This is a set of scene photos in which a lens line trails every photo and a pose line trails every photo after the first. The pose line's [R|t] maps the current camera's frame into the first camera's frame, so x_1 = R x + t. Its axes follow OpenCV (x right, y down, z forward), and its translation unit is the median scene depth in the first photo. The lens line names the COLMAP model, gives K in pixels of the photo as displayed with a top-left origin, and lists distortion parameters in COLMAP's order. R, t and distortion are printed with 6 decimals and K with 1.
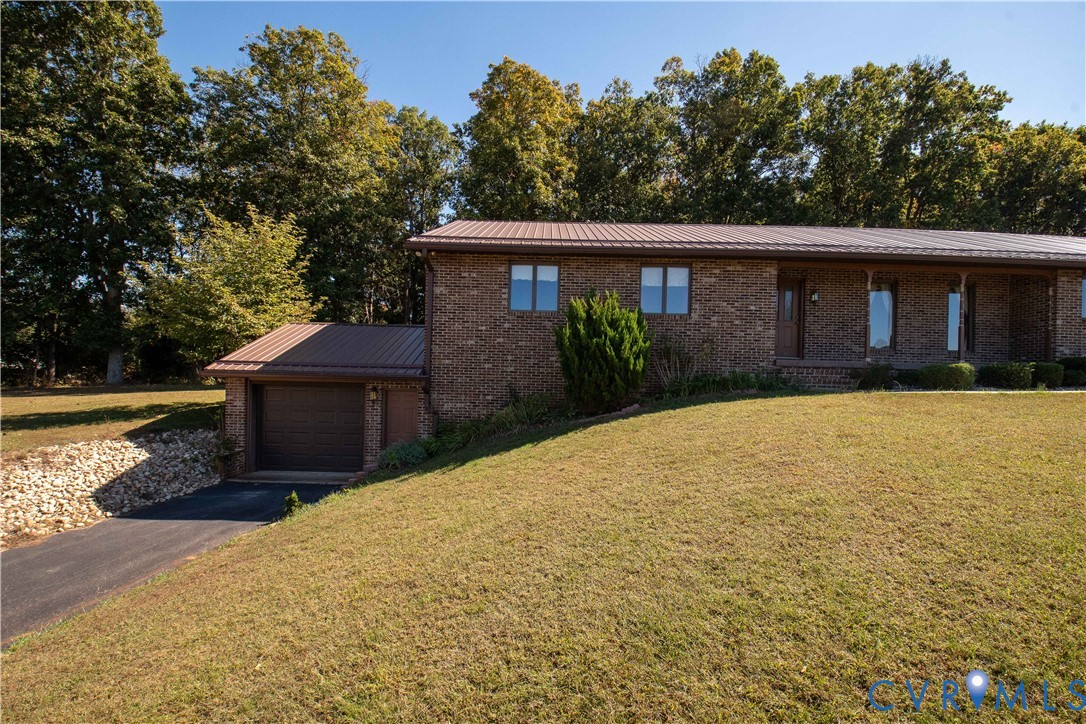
lens RADIAL K [[488.4, 0, 543.2], [0, 488.4, 371.8], [0, 0, 1]] dist [0.018658, -0.023909]
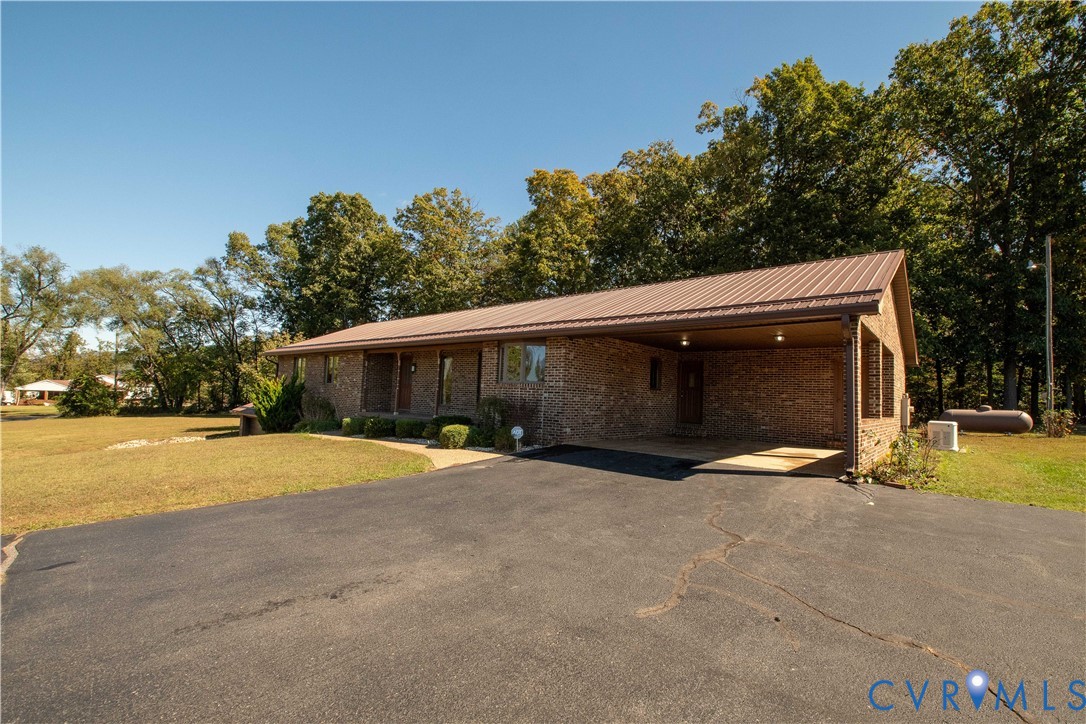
lens RADIAL K [[473.8, 0, 547.4], [0, 473.8, 367.8], [0, 0, 1]] dist [0.020913, -0.035443]
pose [[0.774735, -0.034152, -0.631363, 2.116460], [-0.010448, 0.997712, -0.066789, -0.077348], [0.632199, 0.058340, 0.772606, 0.211196]]
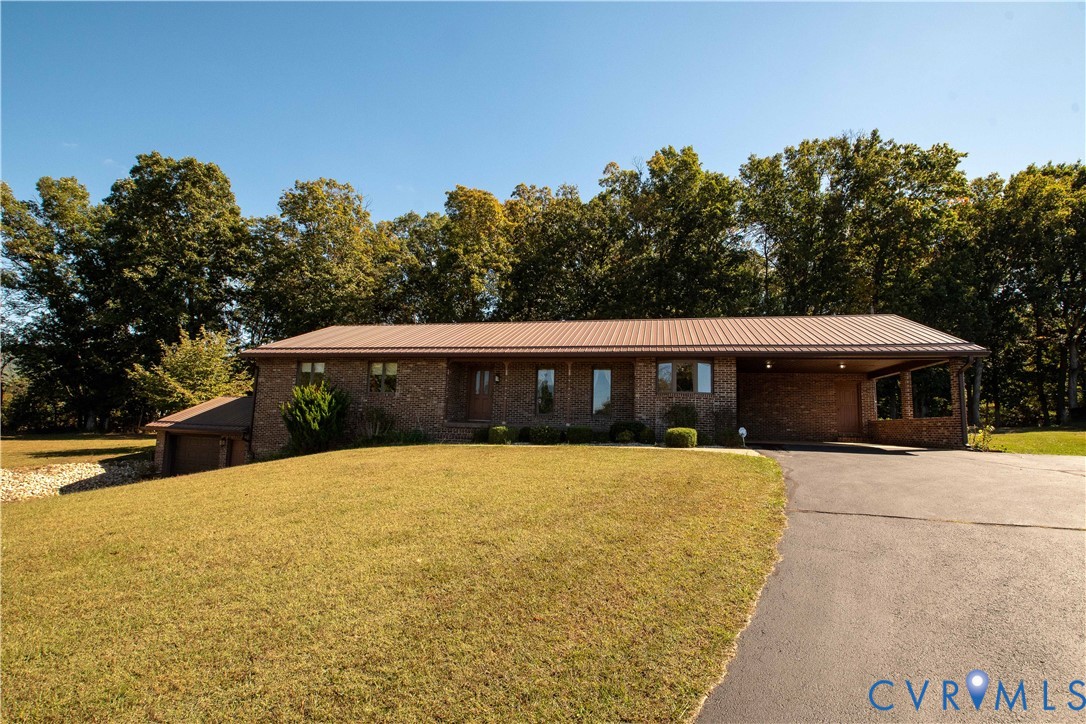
lens RADIAL K [[481.7, 0, 537.6], [0, 481.7, 364.3], [0, 0, 1]] dist [0.018914, -0.031017]
pose [[0.975316, -0.020916, -0.219821, 1.180097], [-0.004709, 0.993307, -0.115406, -0.035830], [0.220764, 0.113593, 0.968690, -0.438652]]
